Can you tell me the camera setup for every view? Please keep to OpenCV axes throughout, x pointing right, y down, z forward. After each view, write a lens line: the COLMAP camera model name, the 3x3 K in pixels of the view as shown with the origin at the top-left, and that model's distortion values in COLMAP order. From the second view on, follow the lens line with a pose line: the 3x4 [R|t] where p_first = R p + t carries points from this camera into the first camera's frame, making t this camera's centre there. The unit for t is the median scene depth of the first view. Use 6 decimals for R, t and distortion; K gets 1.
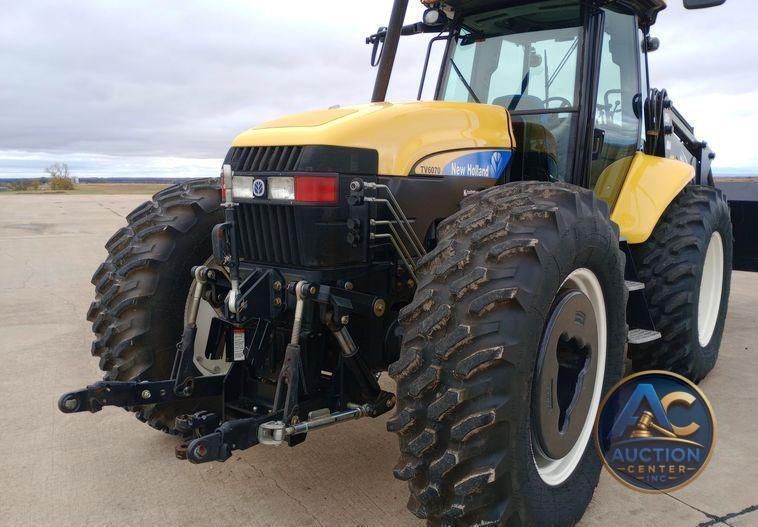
lens RADIAL K [[627.2, 0, 387.4], [0, 627.2, 287.3], [0, 0, 1]] dist [0.081727, -0.120888]
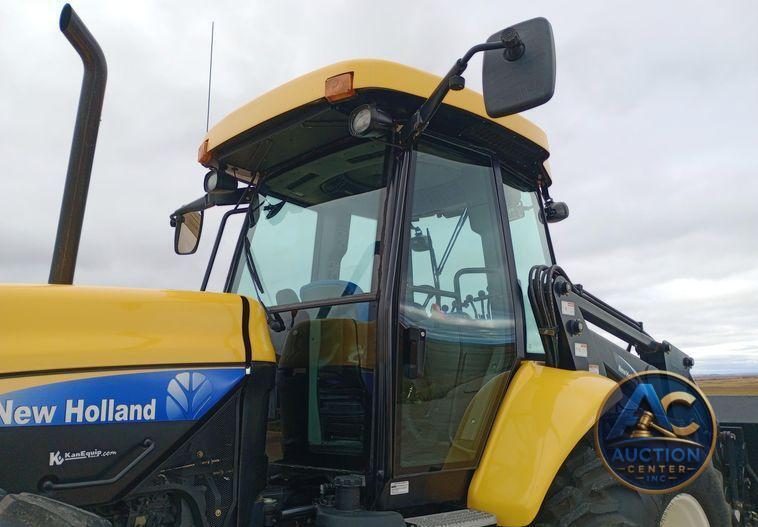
lens RADIAL K [[627.2, 0, 387.4], [0, 627.2, 287.3], [0, 0, 1]] dist [0.081727, -0.120888]
pose [[0.995419, -0.037787, -0.087824, 0.465117], [0.007835, 0.947736, -0.318960, -0.127058], [0.095286, 0.316811, 0.943690, 0.559762]]
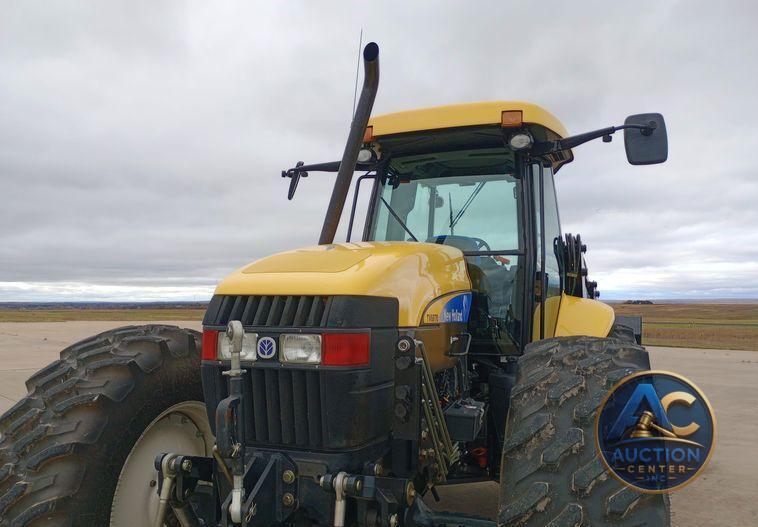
lens RADIAL K [[627.2, 0, 387.4], [0, 627.2, 287.3], [0, 0, 1]] dist [0.081727, -0.120888]
pose [[0.962425, 0.007993, 0.271431, -0.222818], [0.045698, 0.980543, -0.190910, -0.062252], [-0.267676, 0.196140, 0.943334, 0.174517]]
